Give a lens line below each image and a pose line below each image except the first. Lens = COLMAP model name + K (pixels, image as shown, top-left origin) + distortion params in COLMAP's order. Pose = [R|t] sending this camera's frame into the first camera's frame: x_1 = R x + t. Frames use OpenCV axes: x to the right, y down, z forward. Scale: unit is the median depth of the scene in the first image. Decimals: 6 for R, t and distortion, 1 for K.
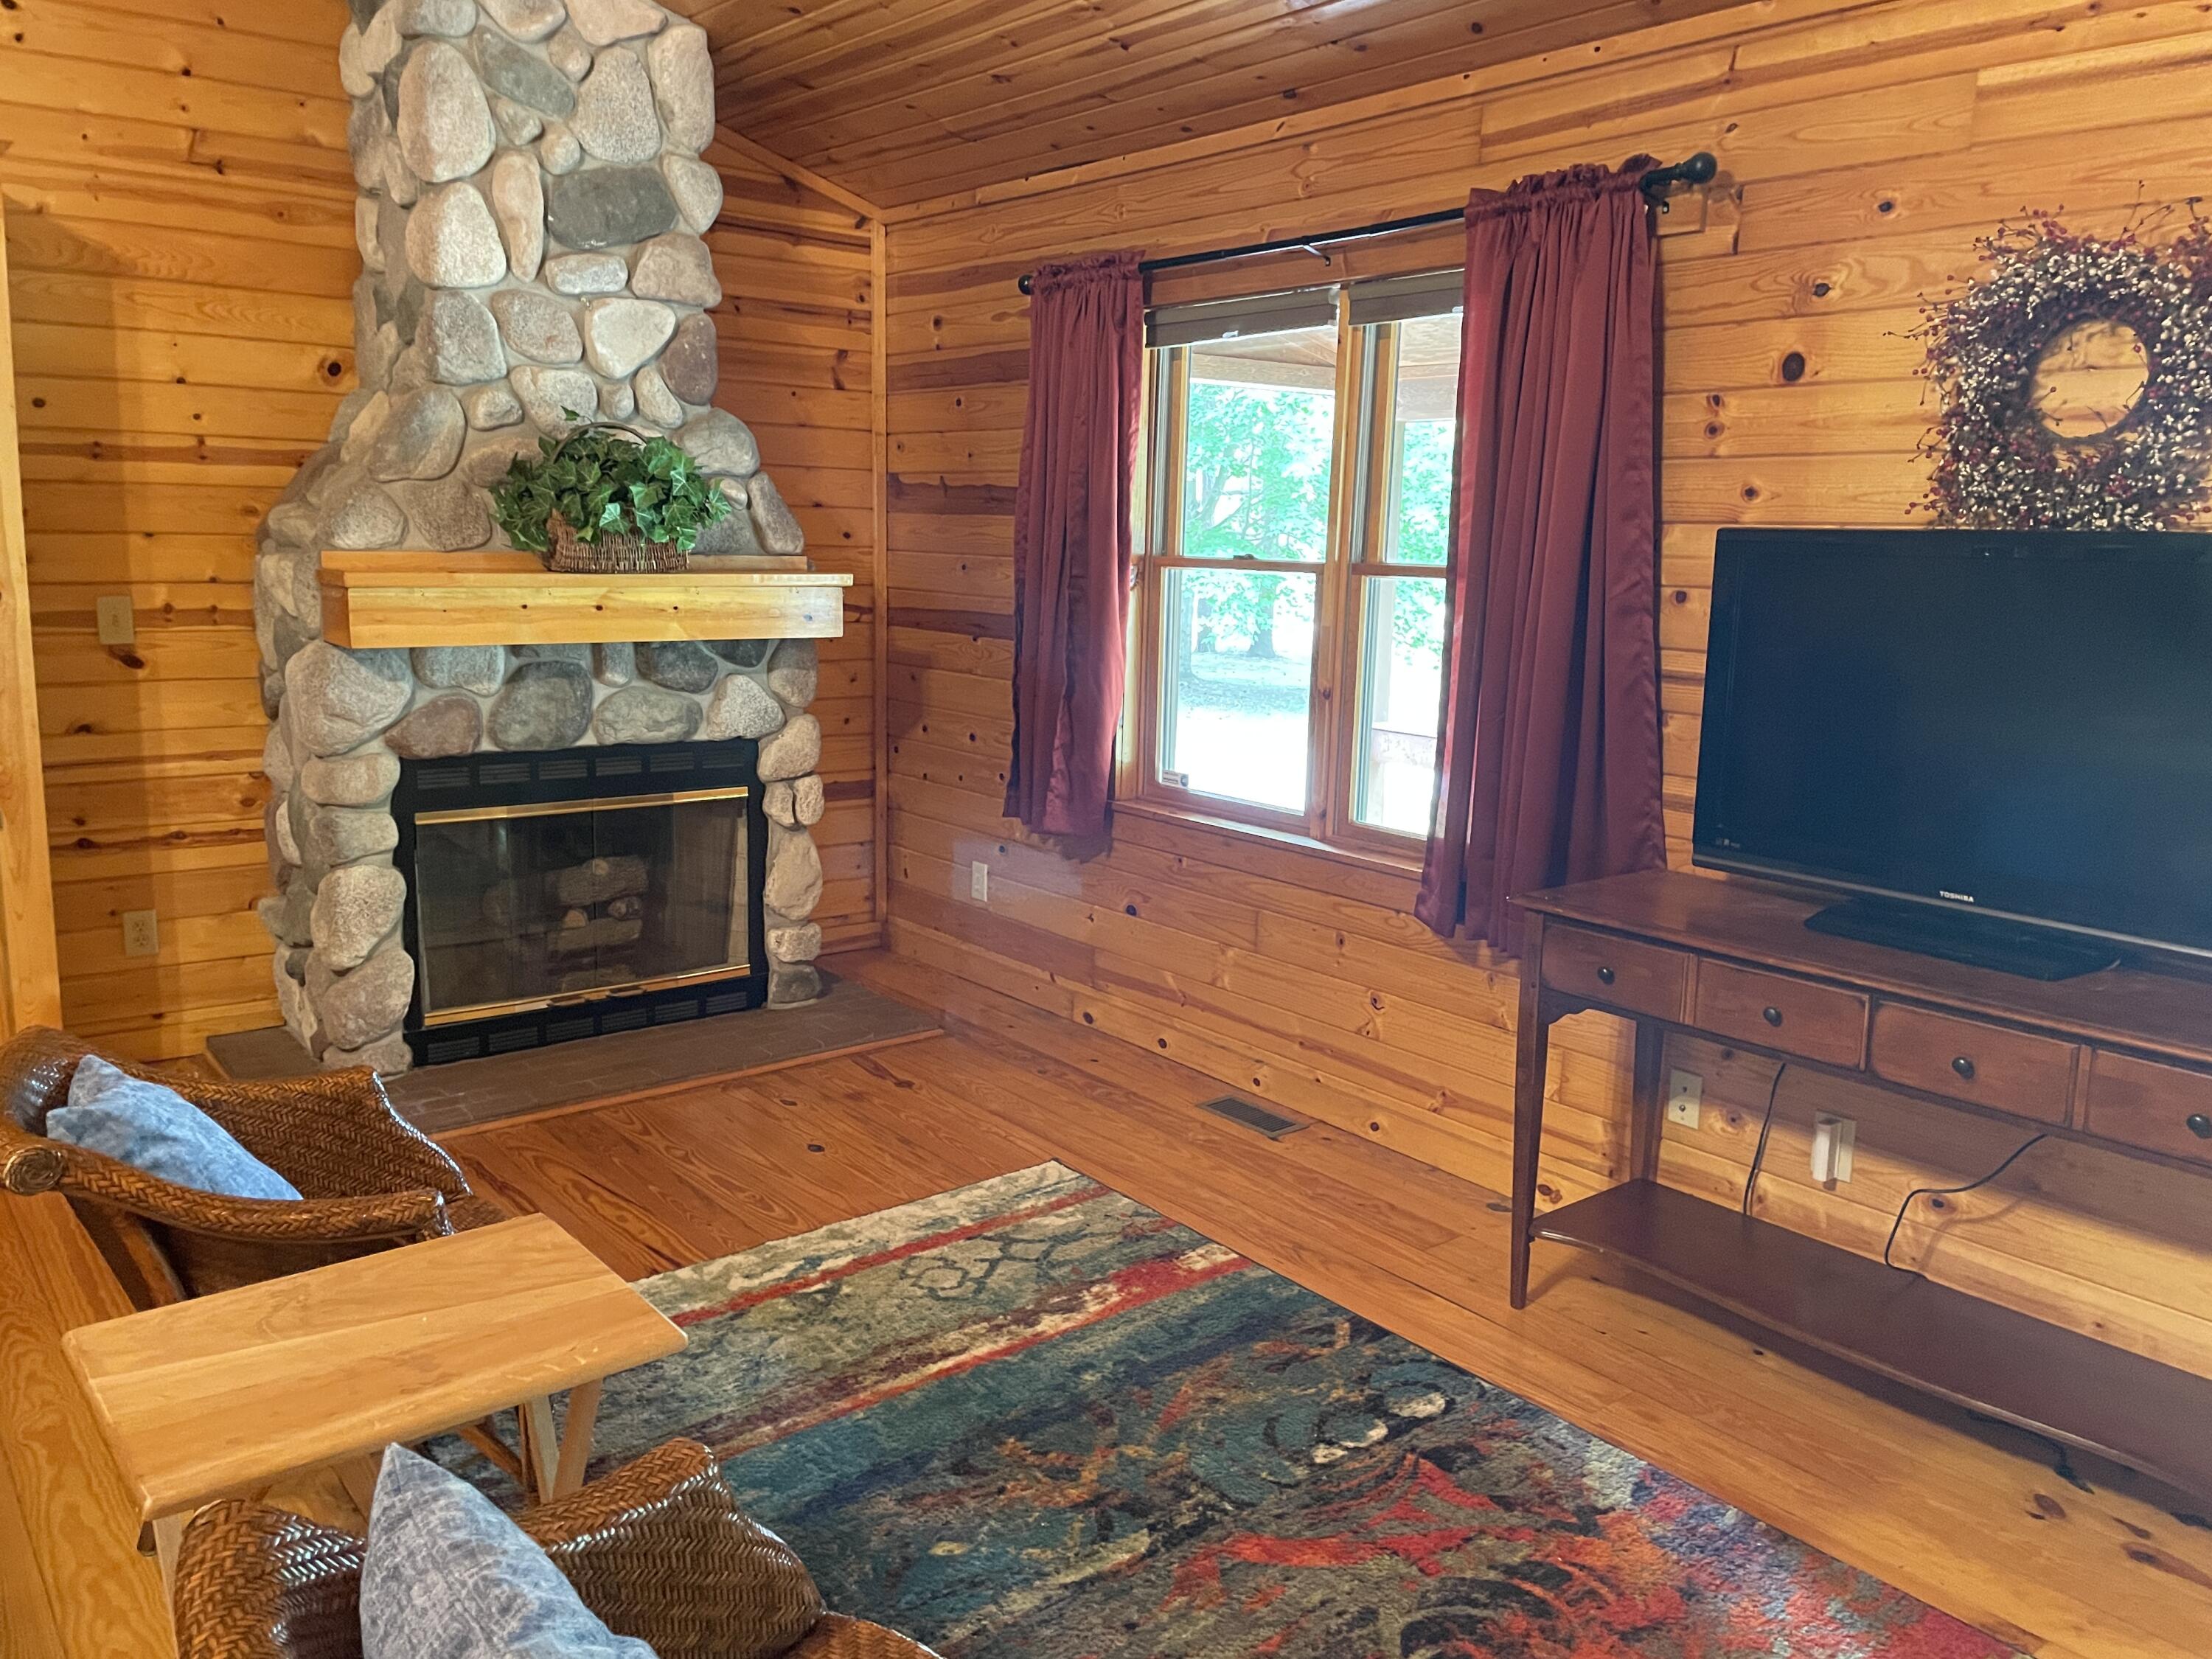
lens RADIAL K [[1677.3, 0, 1113.0], [0, 1677.3, 814.3], [0, 0, 1]] dist [0.086240, -0.112875]
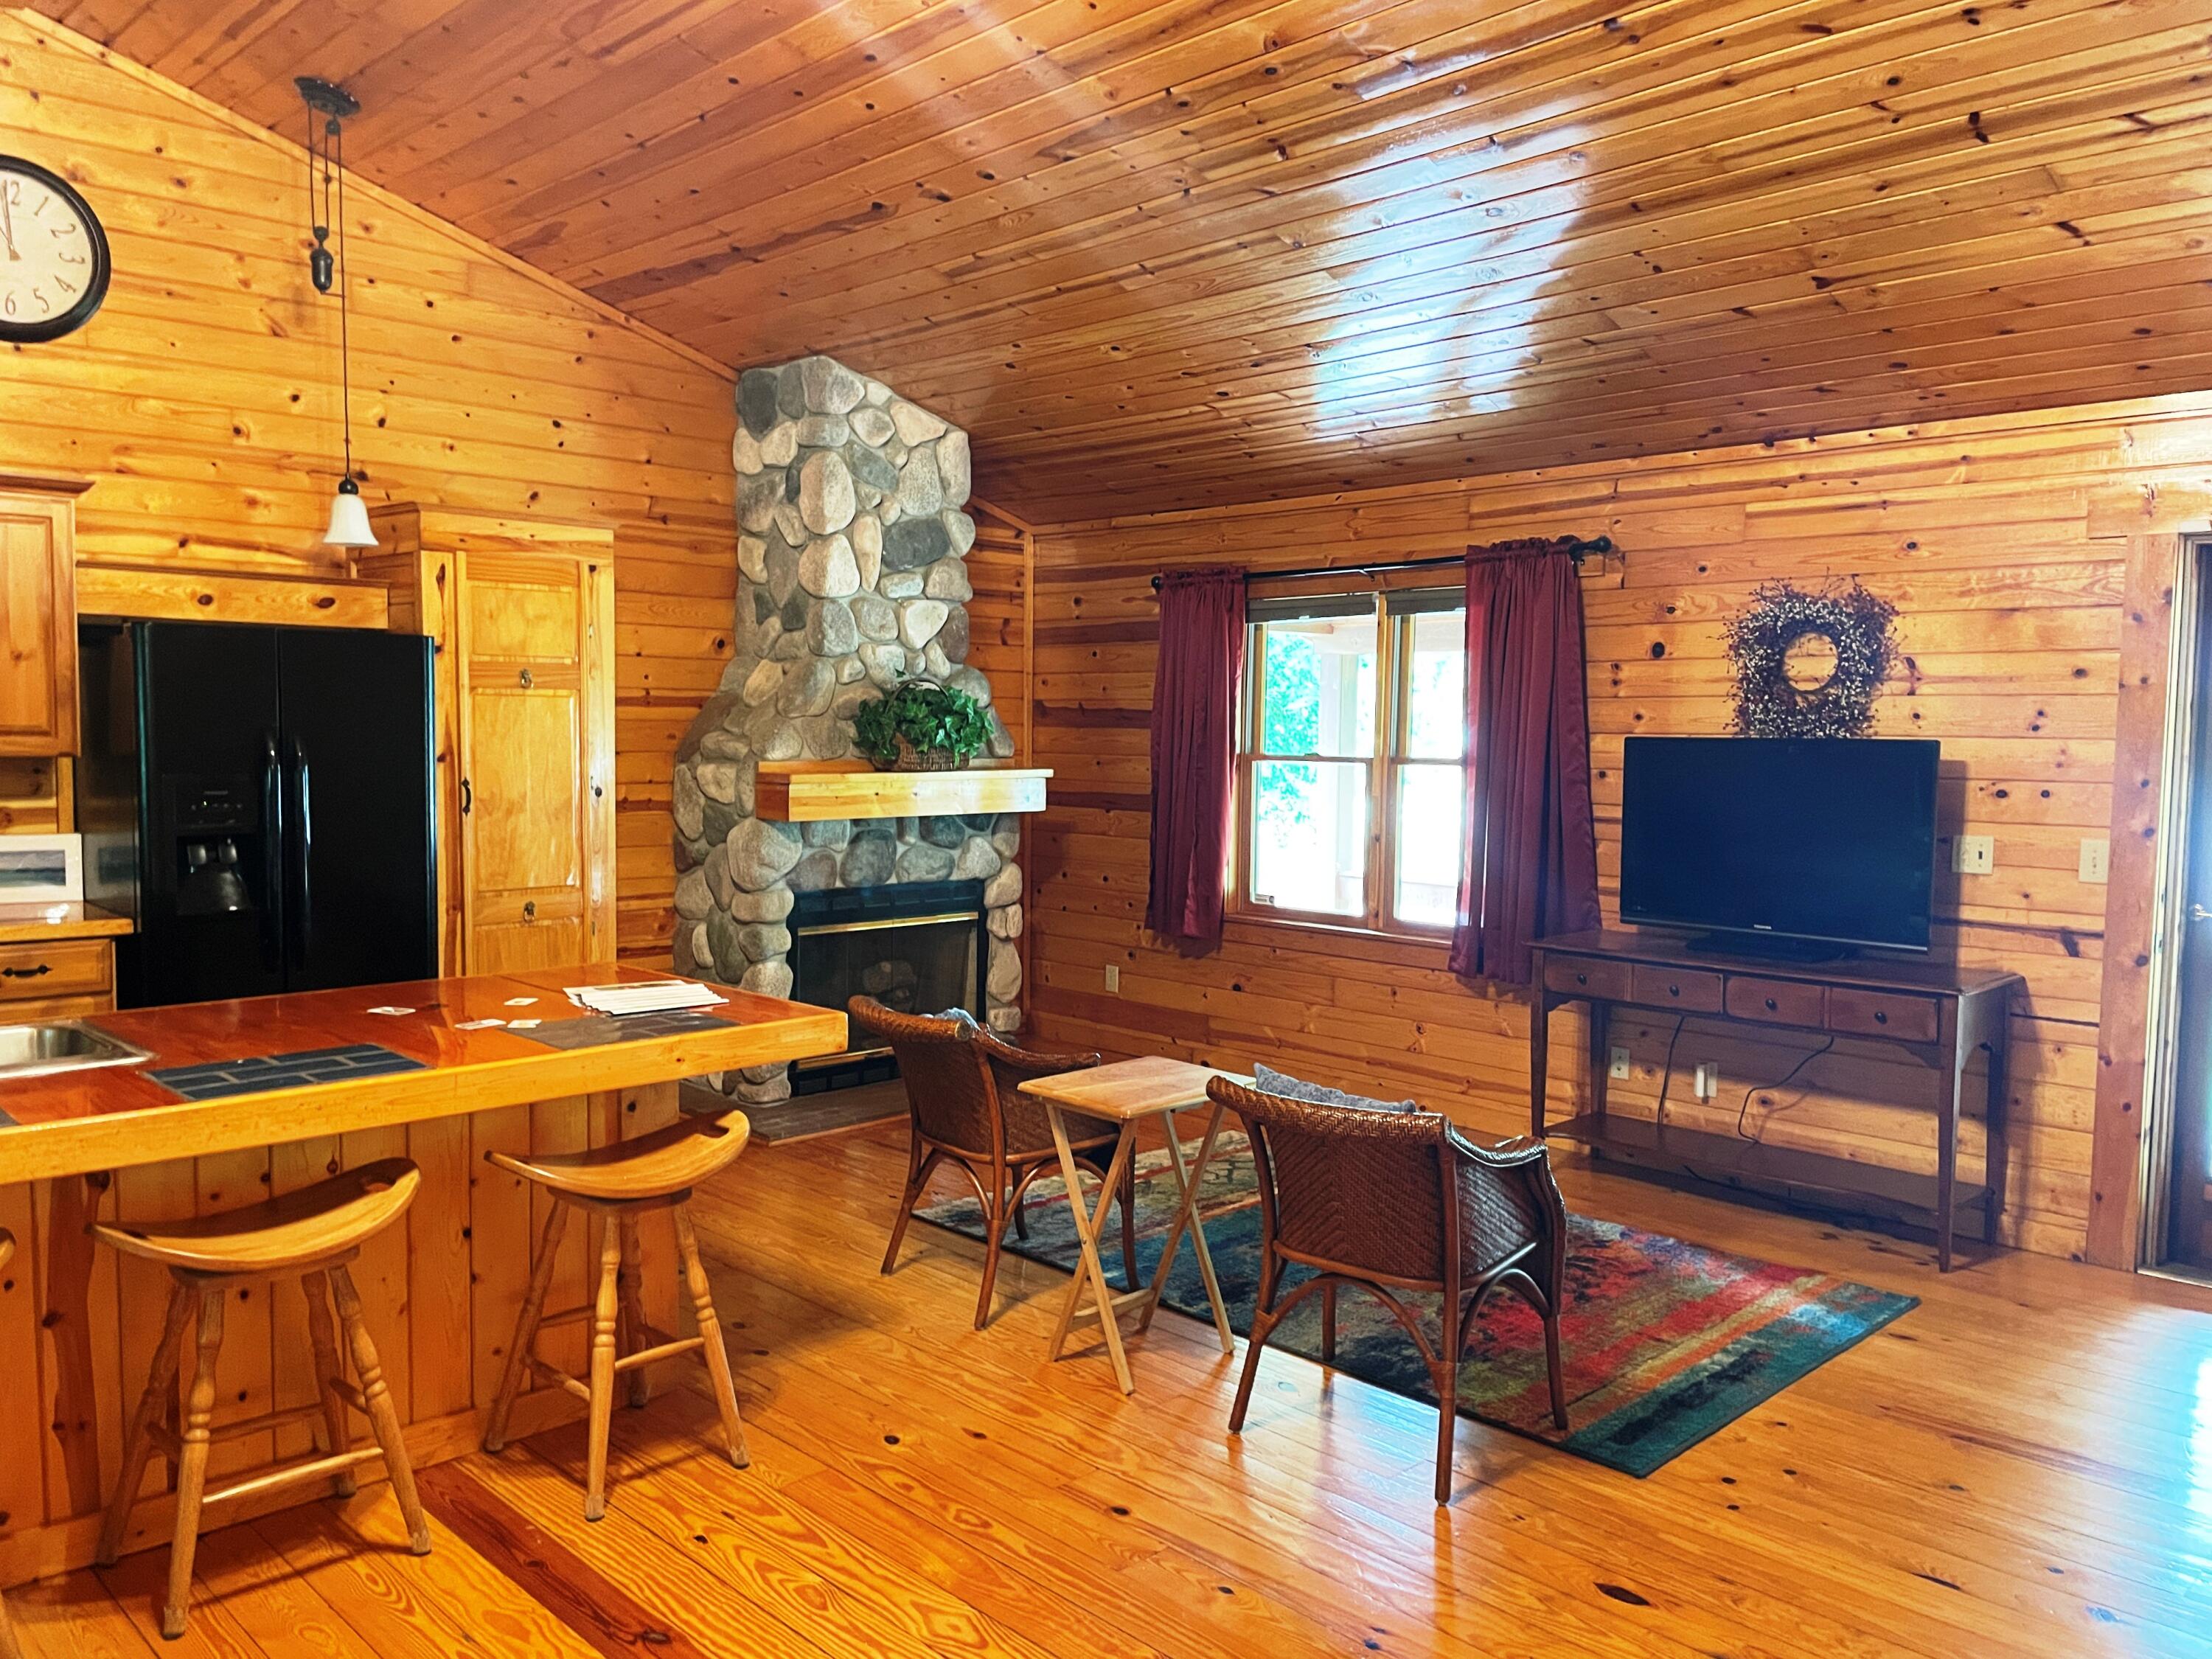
lens RADIAL K [[1665.2, 0, 1096.4], [0, 1665.2, 843.2], [0, 0, 1]] dist [0.085983, -0.113444]
pose [[0.996137, -0.020139, 0.085473, -0.272302], [0.028169, 0.995192, -0.093808, 0.073655], [-0.083173, 0.095854, 0.991915, -0.546914]]
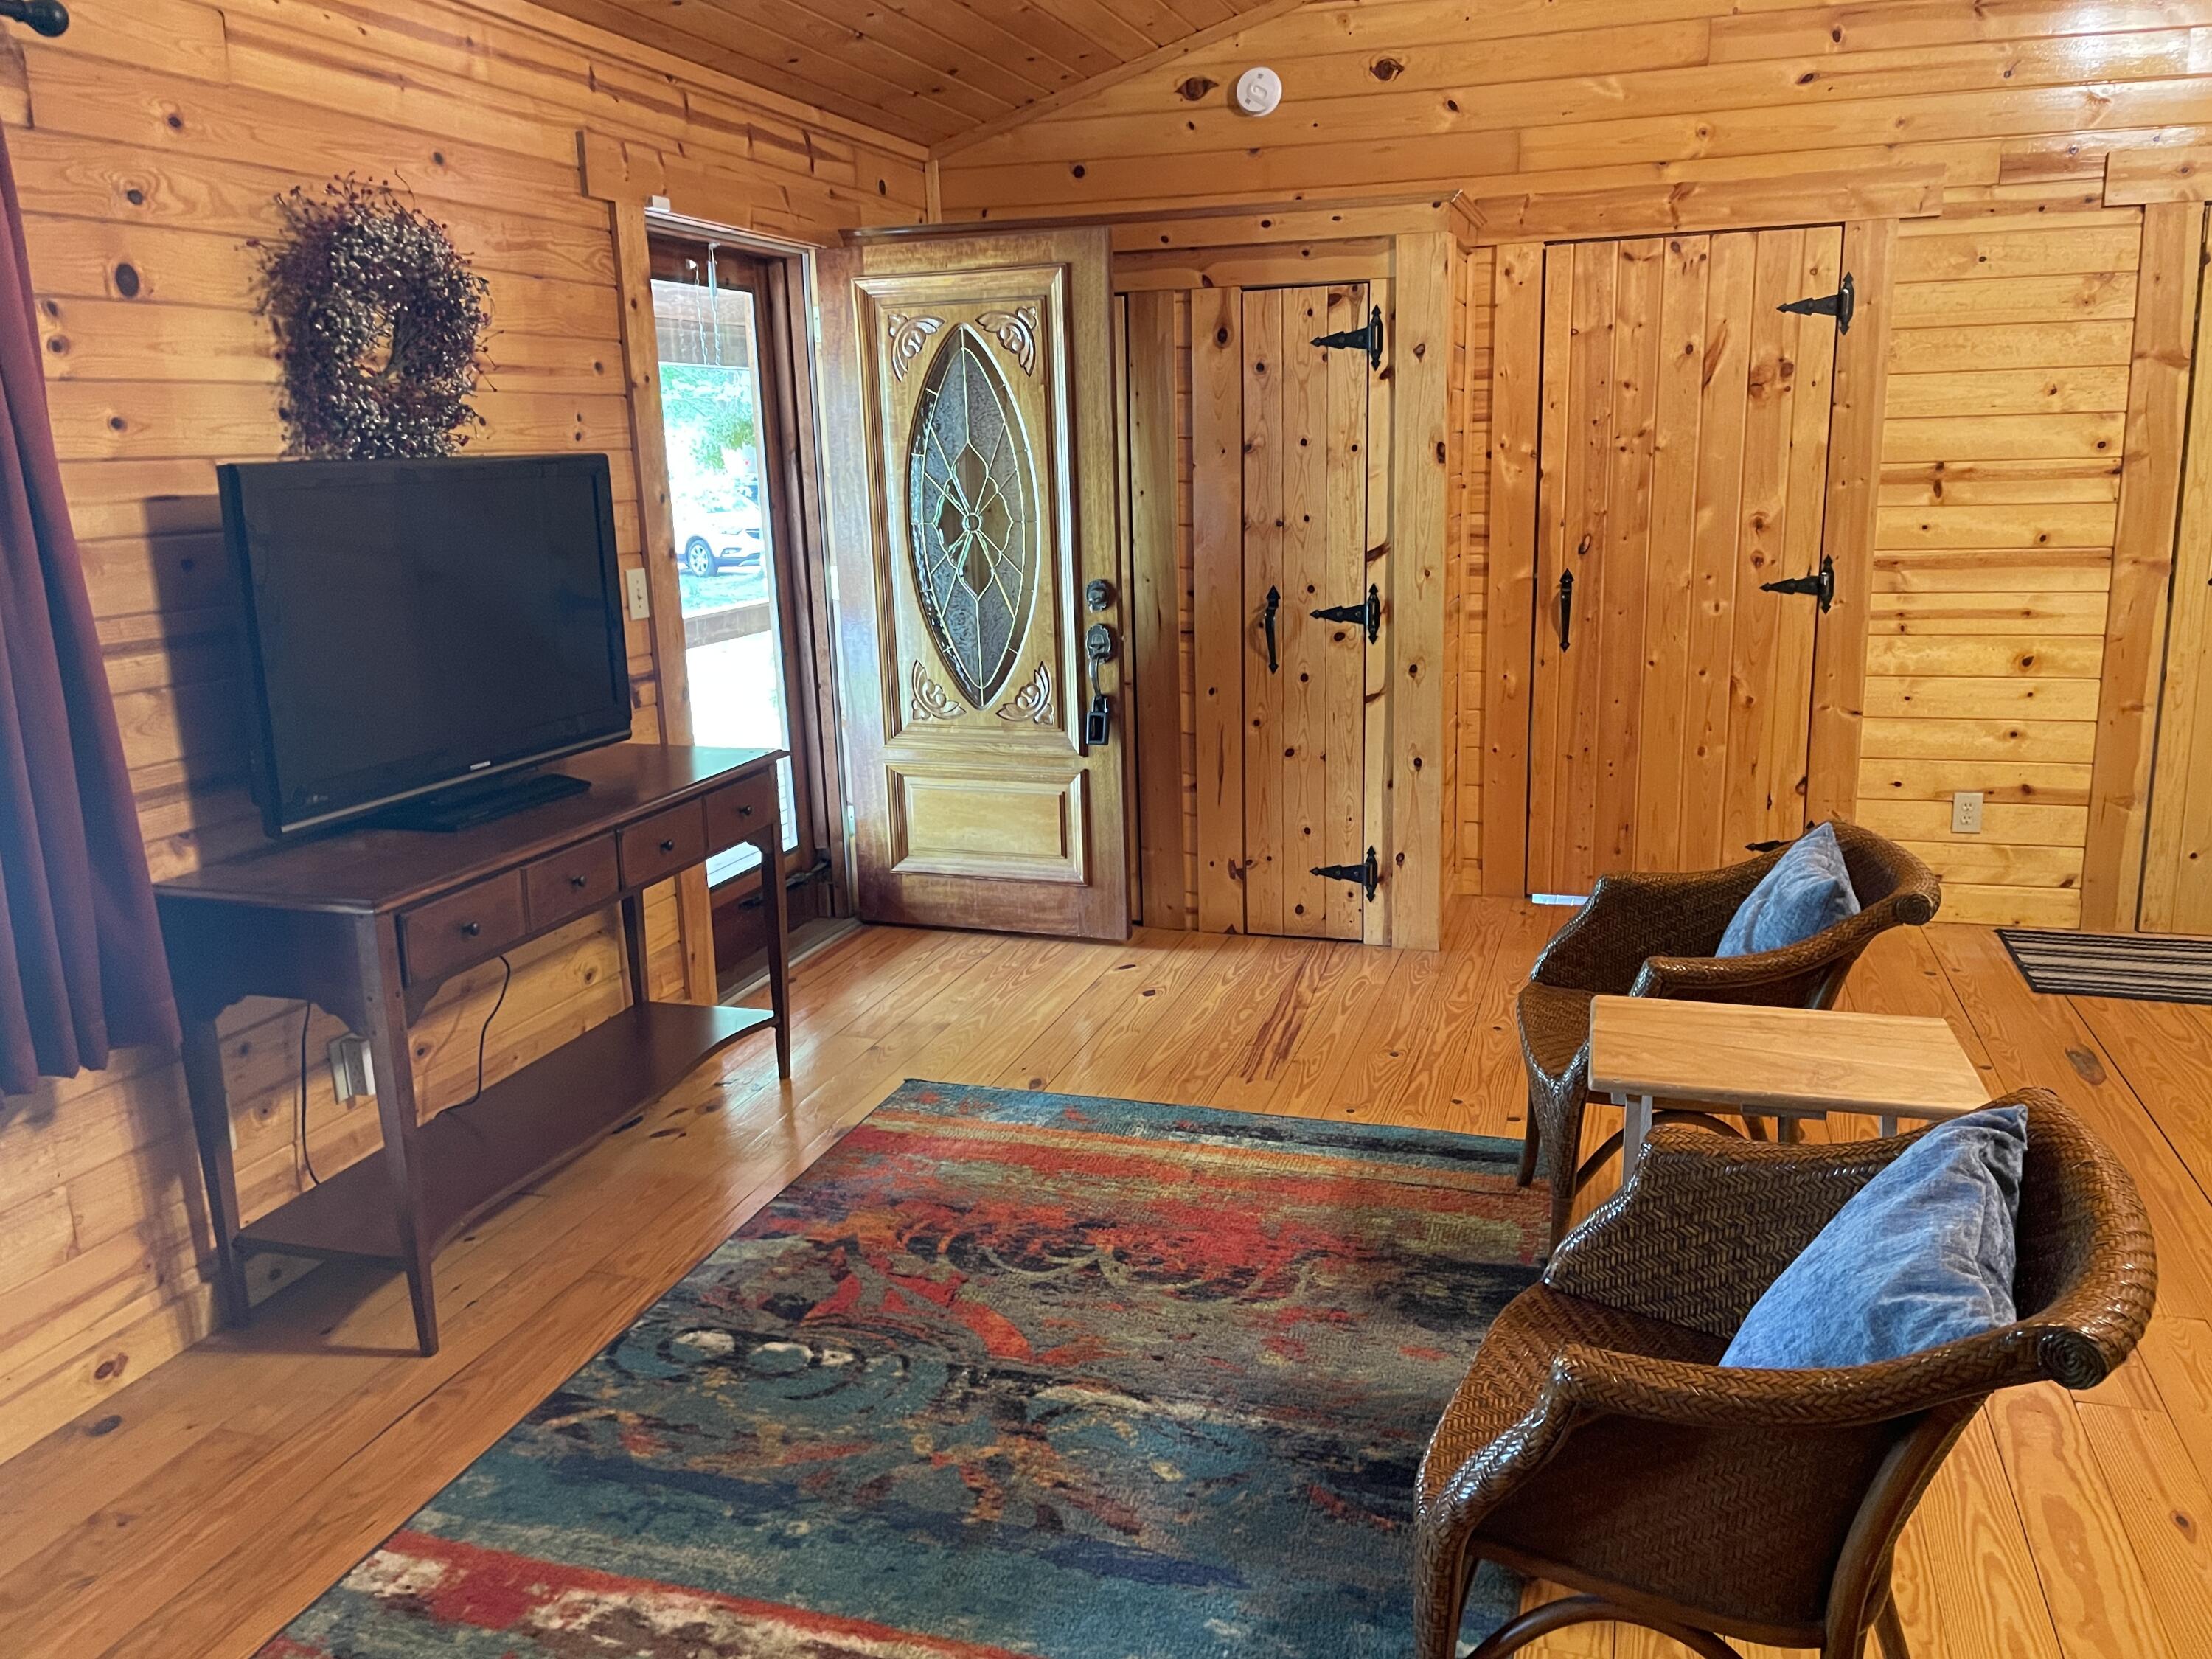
lens RADIAL K [[1677.3, 0, 1113.0], [0, 1677.3, 814.3], [0, 0, 1]] dist [0.086240, -0.112875]
pose [[-0.553321, -0.195799, 0.809628, -0.480291], [0.148937, 0.933061, 0.327438, -0.161909], [-0.819544, 0.301762, -0.487121, 0.812671]]
